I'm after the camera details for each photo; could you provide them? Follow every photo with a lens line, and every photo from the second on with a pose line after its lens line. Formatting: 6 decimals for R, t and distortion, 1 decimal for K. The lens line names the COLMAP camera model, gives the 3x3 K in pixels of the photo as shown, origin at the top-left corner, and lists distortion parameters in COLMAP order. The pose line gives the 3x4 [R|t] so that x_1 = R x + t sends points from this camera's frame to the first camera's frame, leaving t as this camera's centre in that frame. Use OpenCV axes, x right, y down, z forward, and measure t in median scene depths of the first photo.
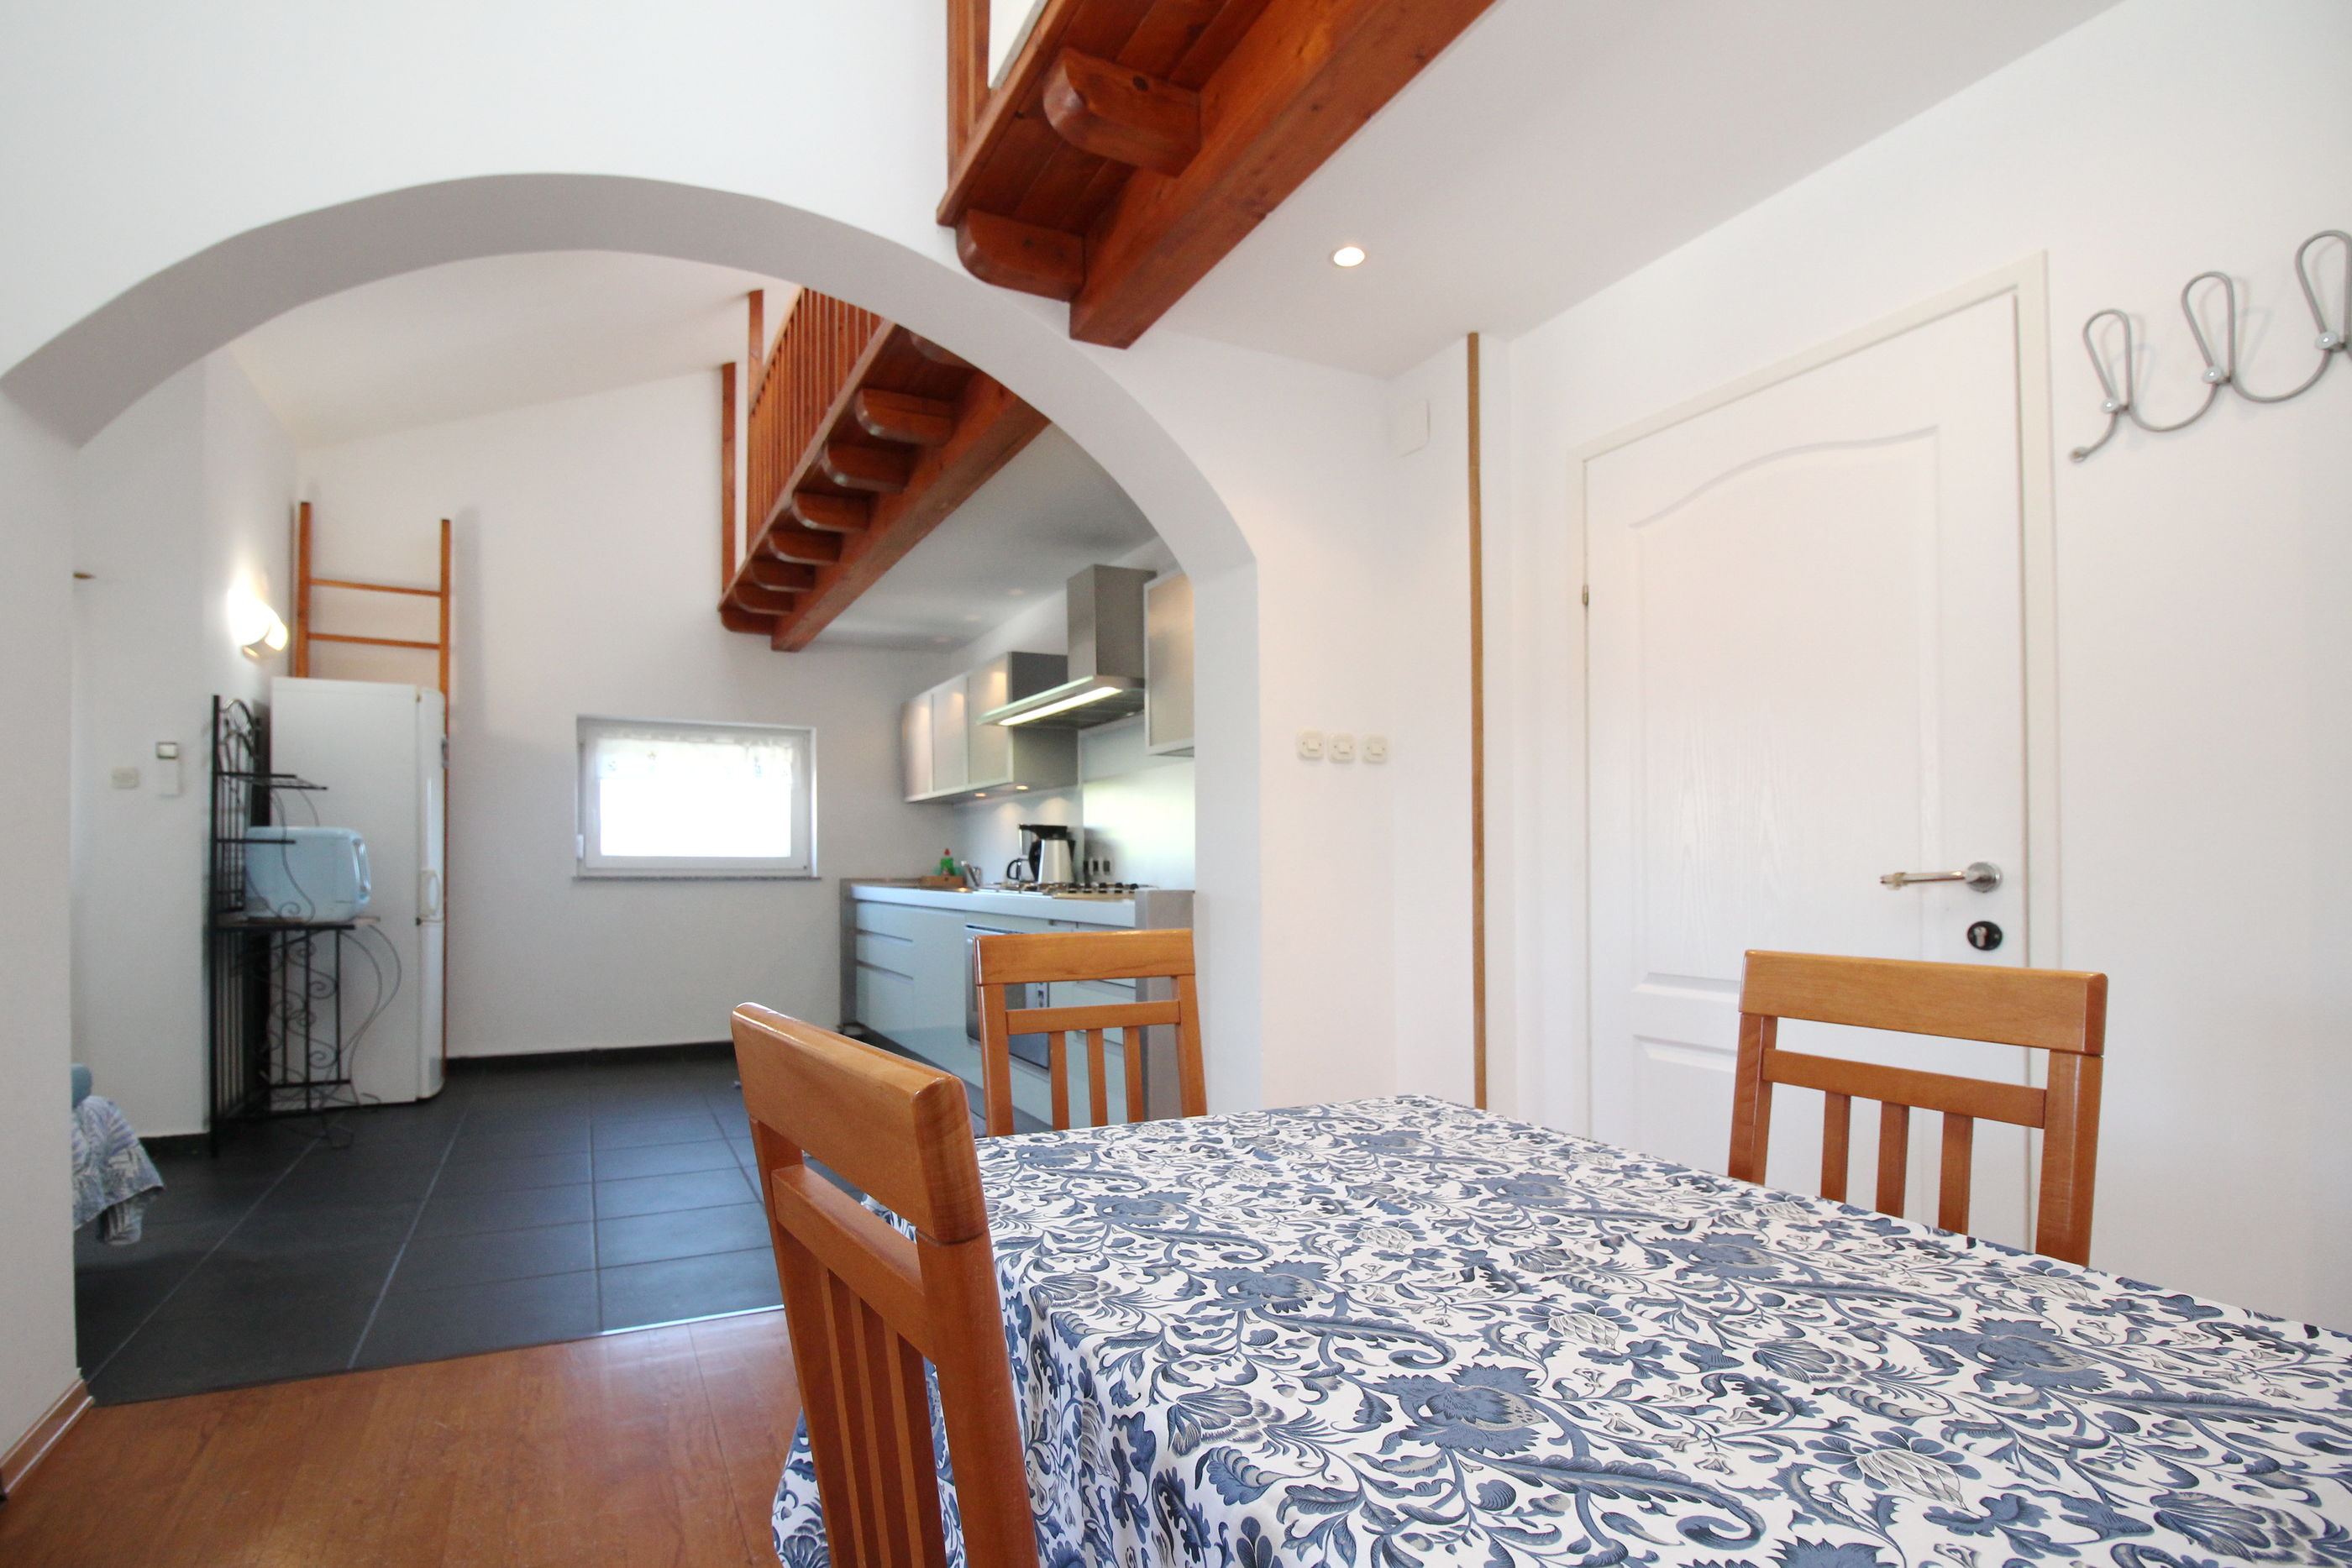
lens RADIAL K [[1063.8, 0, 1156.4], [0, 1063.8, 804.2], [0, 0, 1]] dist [0.001003, -0.011717]
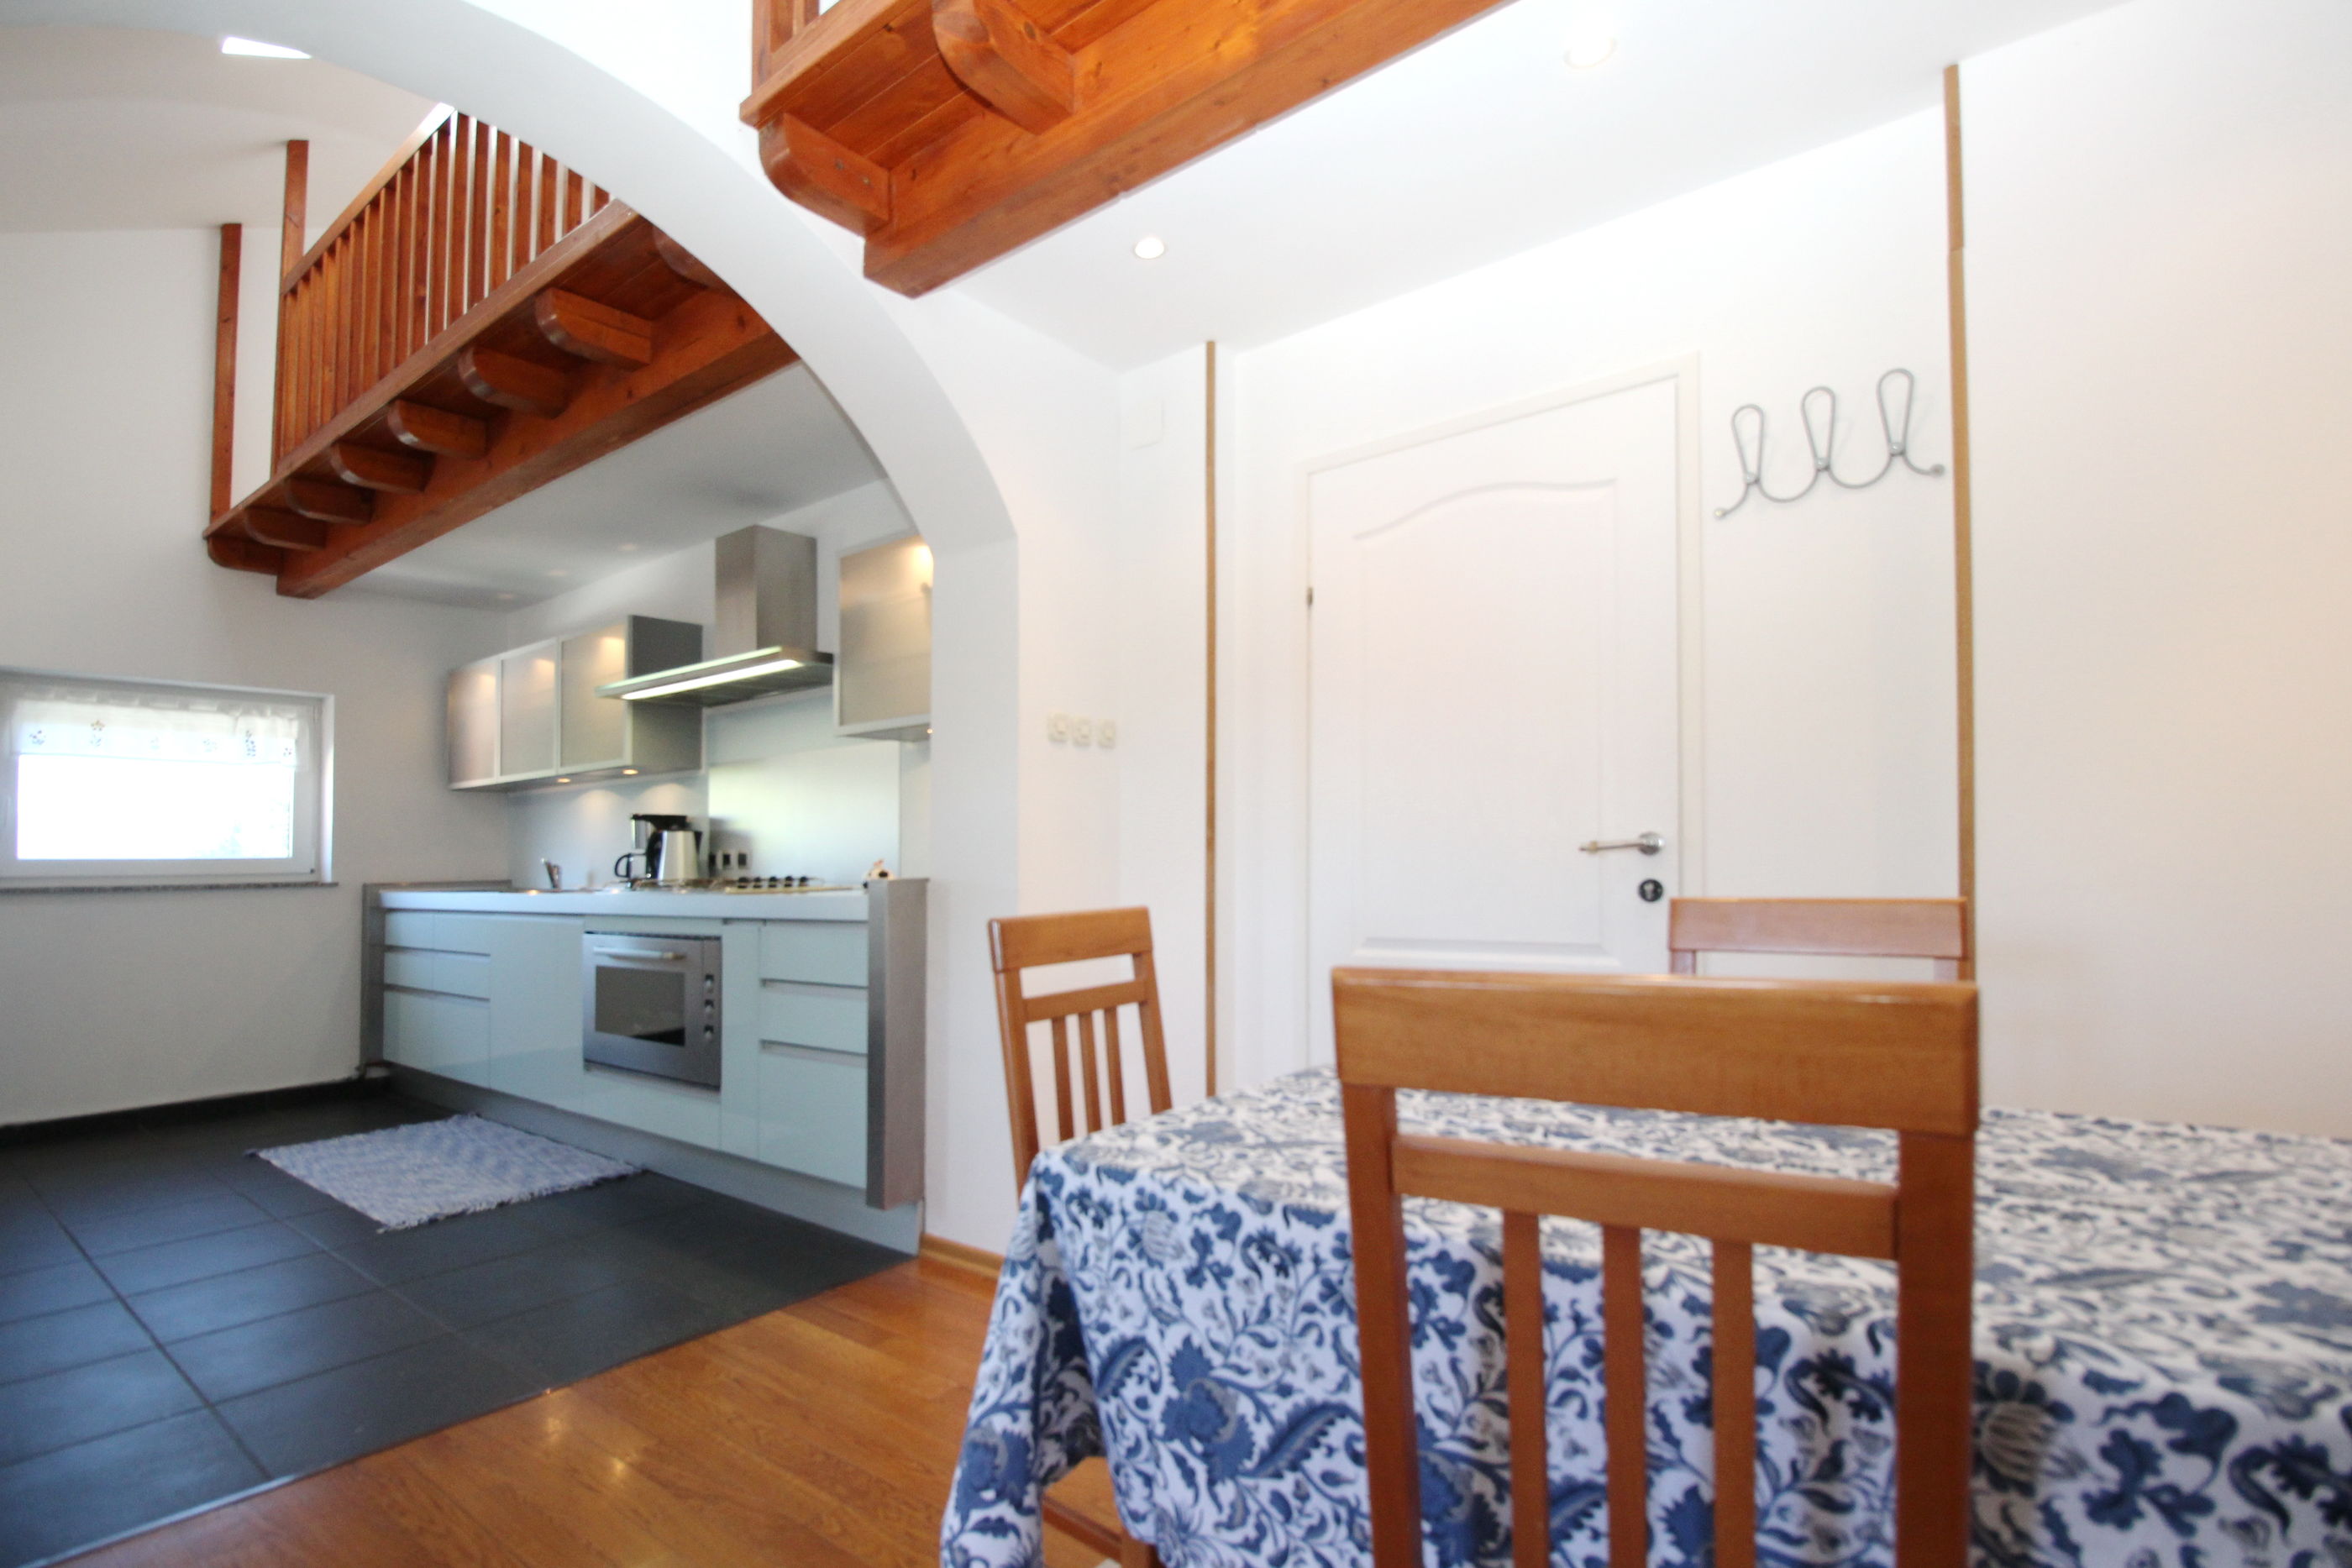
lens RADIAL K [[1082.7, 0, 1150.1], [0, 1082.7, 783.3], [0, 0, 1]] dist [-0.000426, -0.013618]
pose [[0.919967, 0.004144, 0.391975, -0.103573], [0.000165, 0.999940, -0.010958, 0.004598], [-0.391997, 0.010145, 0.919911, 0.023200]]
